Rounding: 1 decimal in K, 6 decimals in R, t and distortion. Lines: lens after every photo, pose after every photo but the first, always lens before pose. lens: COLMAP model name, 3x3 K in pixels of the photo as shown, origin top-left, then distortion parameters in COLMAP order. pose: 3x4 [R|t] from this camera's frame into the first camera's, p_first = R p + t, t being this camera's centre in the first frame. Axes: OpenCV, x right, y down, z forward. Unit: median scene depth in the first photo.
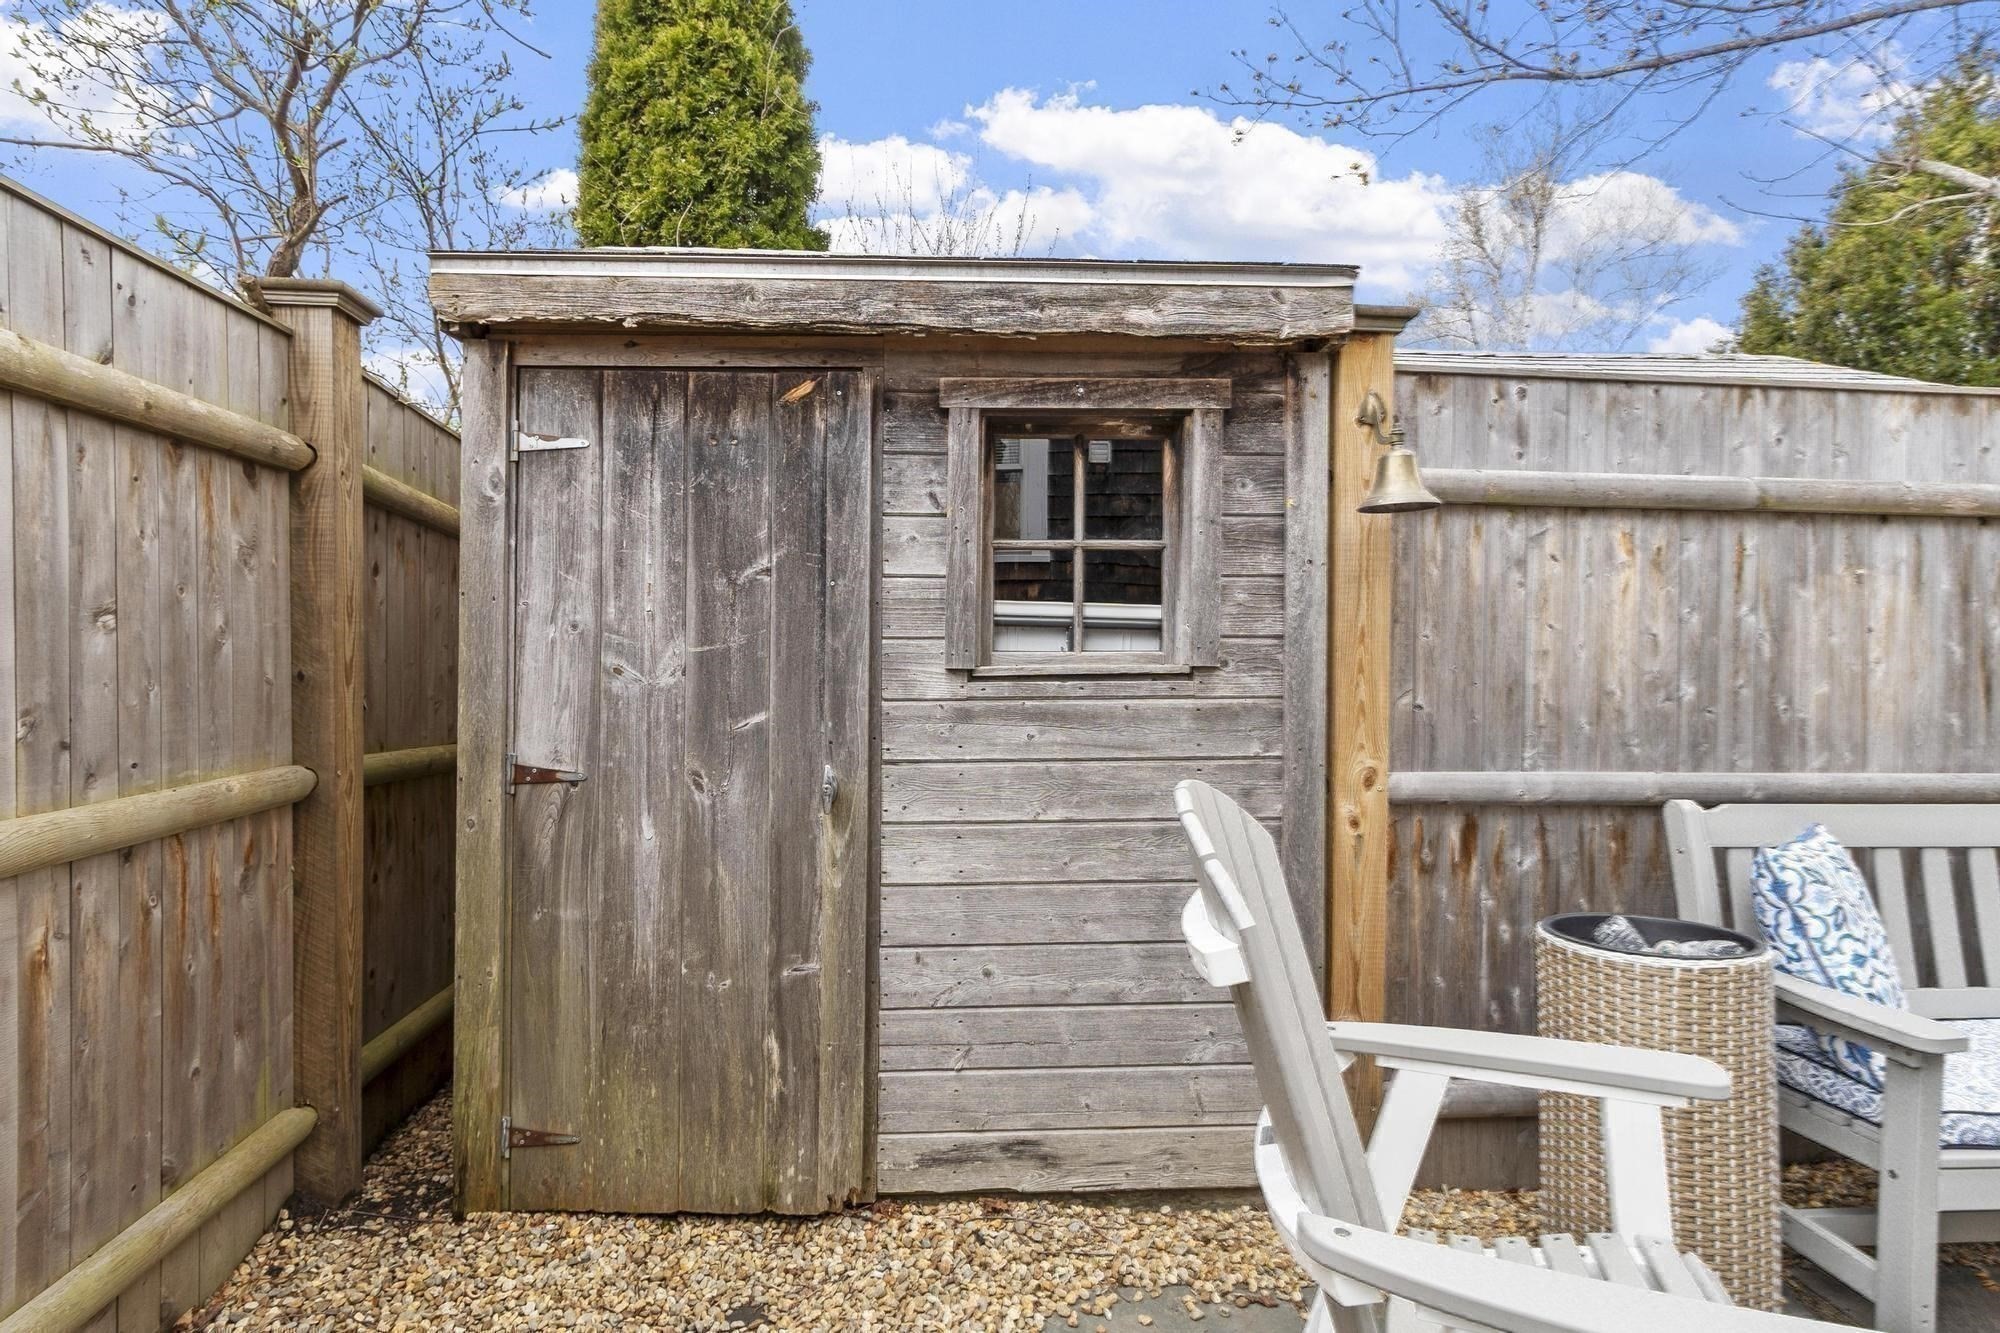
lens RADIAL K [[971.2, 0, 973.6], [0, 971.2, 651.7], [0, 0, 1]] dist [-0.000217, -0.000634]
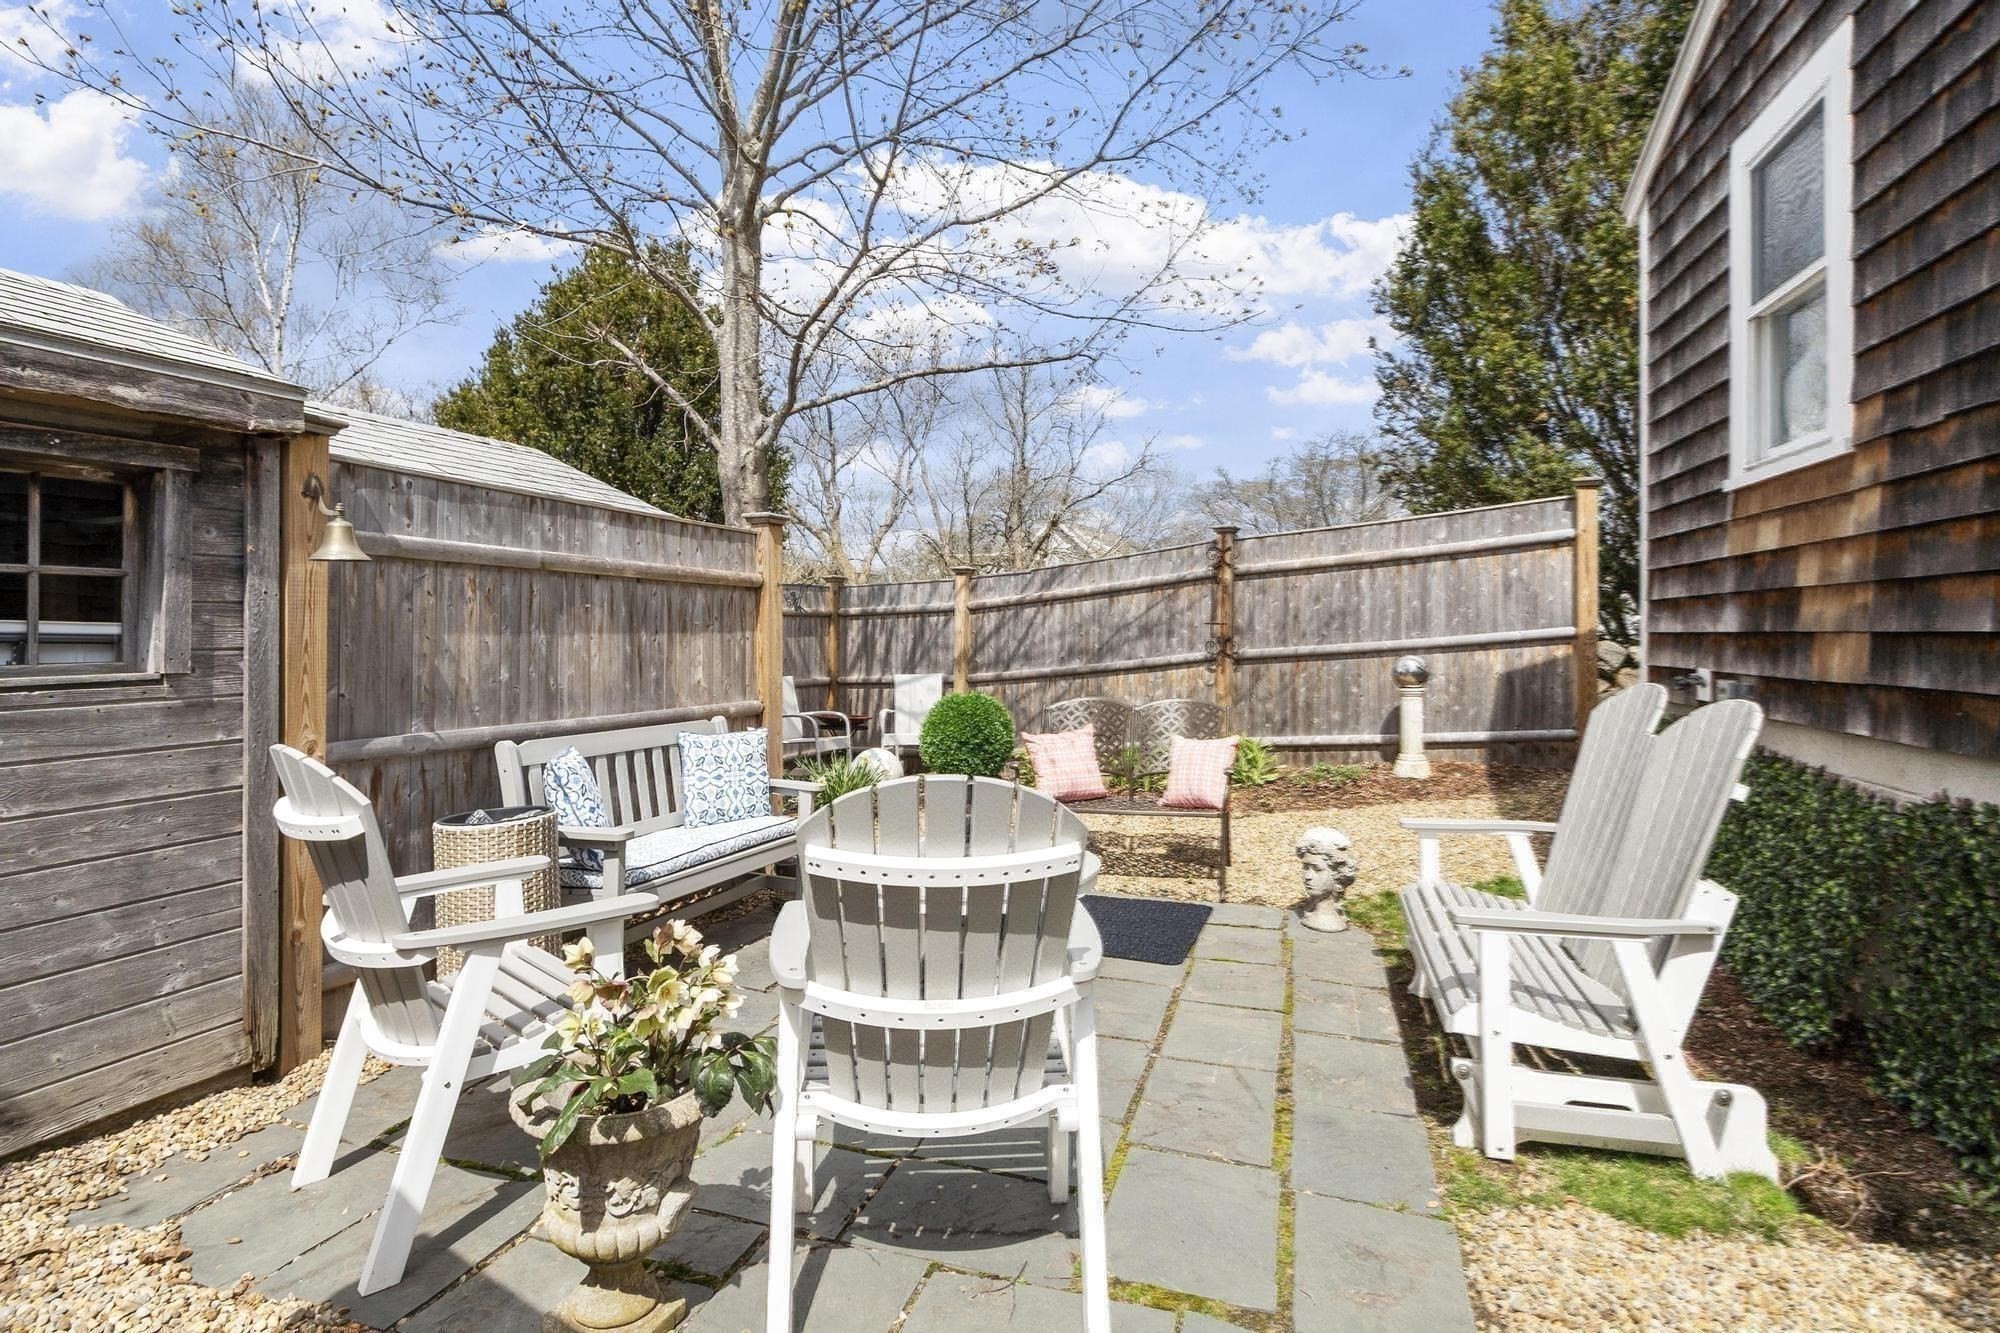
lens RADIAL K [[915.2, 0, 1002.7], [0, 915.2, 634.7], [0, 0, 1]] dist [0.000137, -0.000529]
pose [[0.378862, -0.002702, 0.925449, -0.451167], [0.008698, 0.999962, -0.000642, -0.024675], [-0.925412, 0.008293, 0.378871, -0.439239]]
